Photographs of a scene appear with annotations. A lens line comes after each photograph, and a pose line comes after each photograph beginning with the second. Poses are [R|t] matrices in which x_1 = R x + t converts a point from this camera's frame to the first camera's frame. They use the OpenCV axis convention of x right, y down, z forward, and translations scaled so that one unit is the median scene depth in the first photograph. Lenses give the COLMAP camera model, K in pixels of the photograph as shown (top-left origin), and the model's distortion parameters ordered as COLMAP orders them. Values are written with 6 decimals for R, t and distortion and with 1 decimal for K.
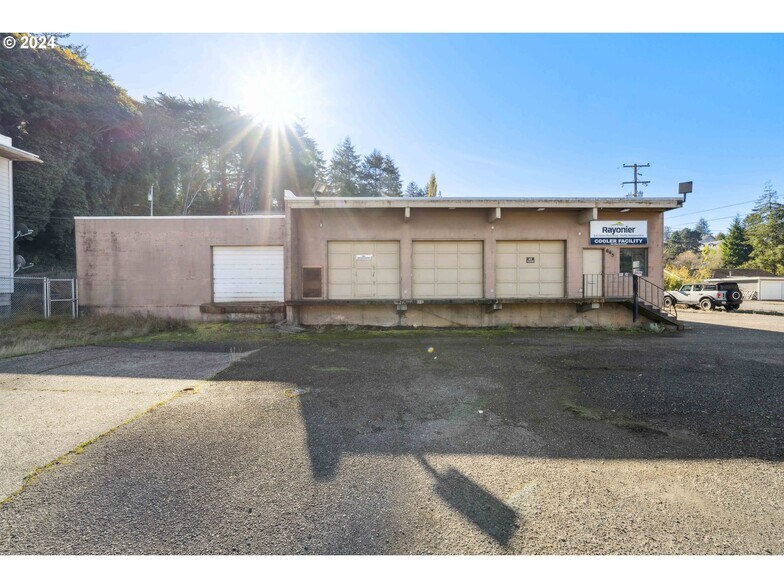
lens RADIAL K [[327.8, 0, 395.6], [0, 327.8, 295.1], [0, 0, 1]] dist [0.001232, -0.000074]
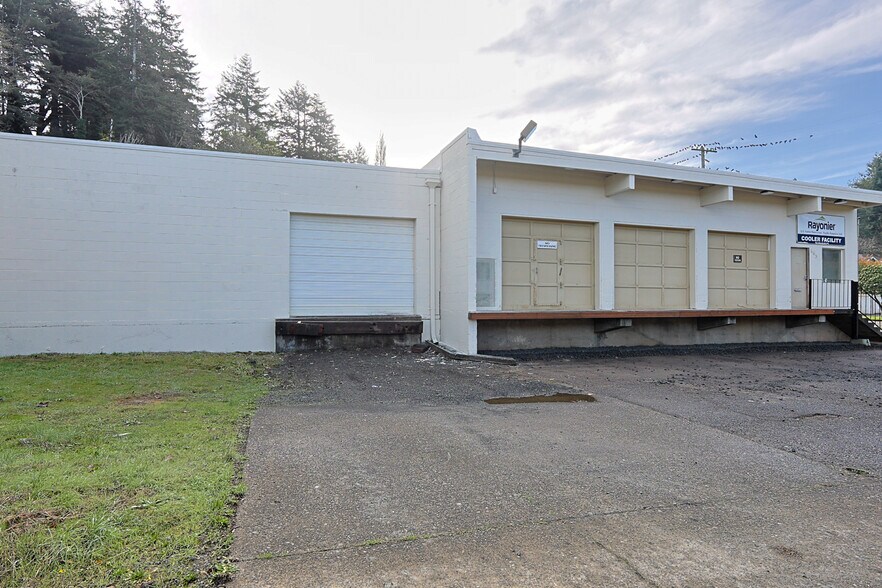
lens RADIAL K [[478.0, 0, 441.1], [0, 478.0, 295.8], [0, 0, 1]] dist [-0.011748, 0.000518]
pose [[0.951112, 0.010458, 0.308669, -0.579465], [-0.002996, 0.999692, -0.024639, 0.006534], [-0.308832, 0.022509, 0.950850, 0.175094]]
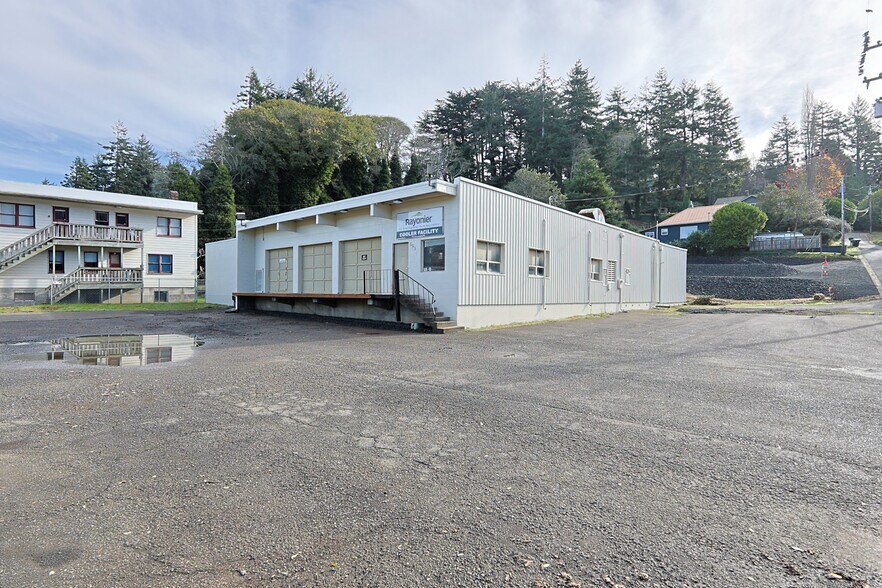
lens RADIAL K [[452.2, 0, 443.6], [0, 452.2, 290.2], [0, 0, 1]] dist [-0.006045, -0.003459]
pose [[0.723332, 0.008226, -0.690452, 1.591538], [-0.024562, 0.999603, -0.013823, 0.009195], [0.690064, 0.026957, 0.723246, 0.148253]]
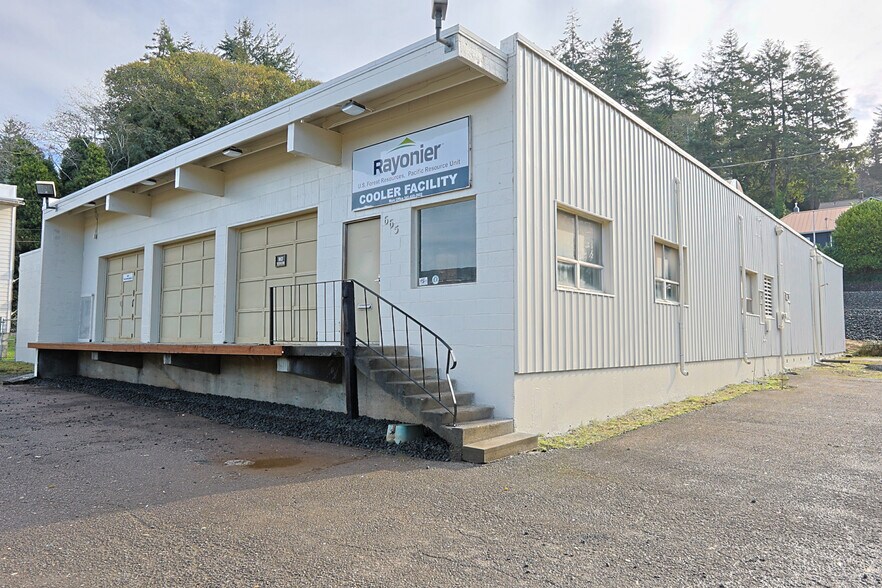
lens RADIAL K [[598.6, 0, 447.2], [0, 598.6, 290.0], [0, 0, 1]] dist [-0.002173, 0.000098]
pose [[0.741027, -0.047679, -0.669781, 1.148411], [-0.017092, 0.995813, -0.089798, 0.003328], [0.671258, 0.077990, 0.737109, 0.552382]]
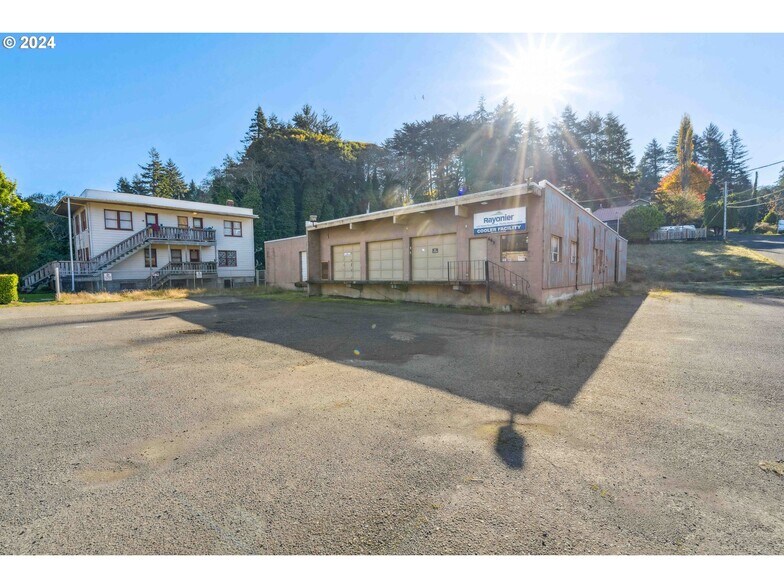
lens RADIAL K [[327.8, 0, 394.9], [0, 327.8, 292.6], [0, 0, 1]] dist [0.001232, -0.000074]
pose [[0.737018, 0.034990, -0.674966, 1.165203], [-0.007328, 0.999014, 0.043787, -0.000320], [0.675833, -0.027326, 0.736548, -0.035643]]
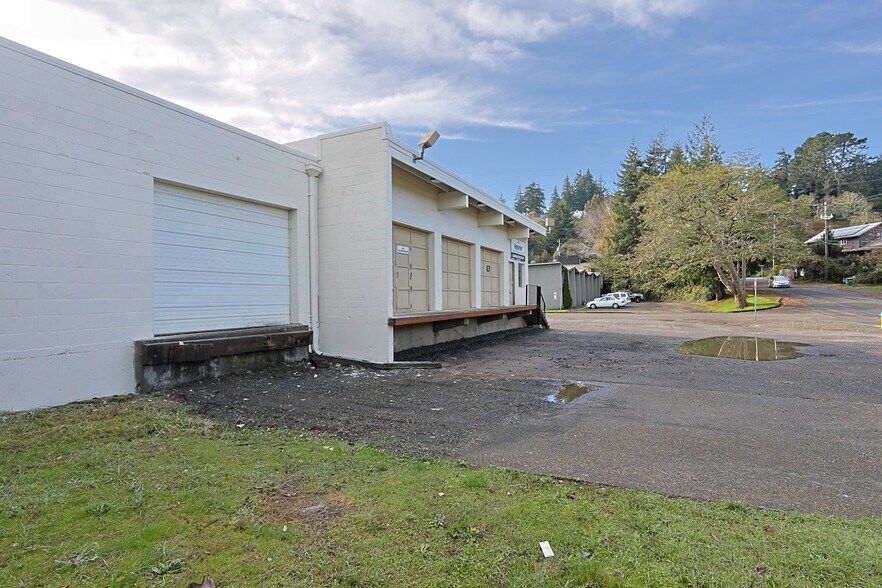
lens RADIAL K [[452.2, 0, 440.7], [0, 452.2, 294.0], [0, 0, 1]] dist [-0.006045, -0.003459]
pose [[0.461138, 0.007469, 0.887297, -0.874046], [0.021683, 0.999571, -0.019683, -0.007302], [-0.887063, 0.028316, 0.460779, 0.506495]]
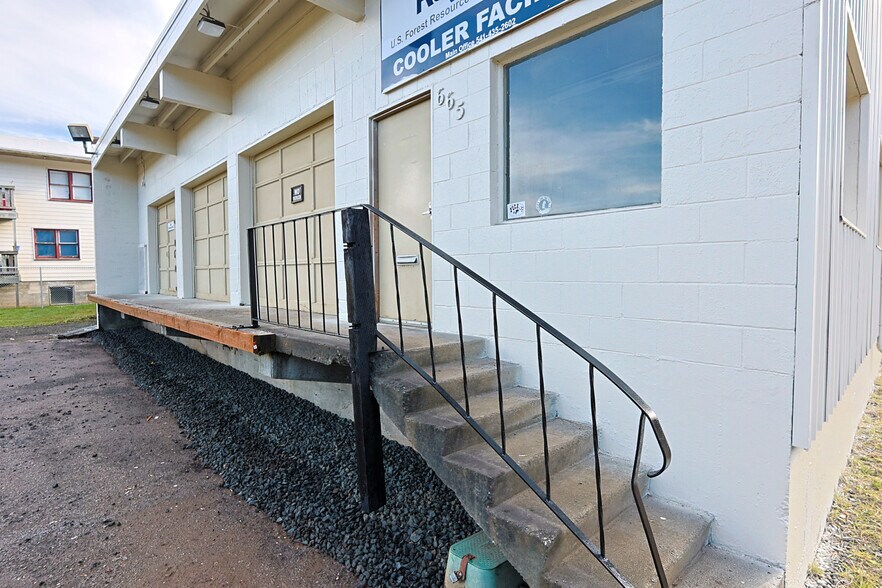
lens RADIAL K [[452.2, 0, 443.6], [0, 452.2, 293.4], [0, 0, 1]] dist [-0.006045, -0.003459]
pose [[0.661423, 0.033133, -0.749281, 0.853957], [-0.012506, 0.999372, 0.033152, -0.026505], [0.749909, -0.012556, 0.661422, 0.820909]]
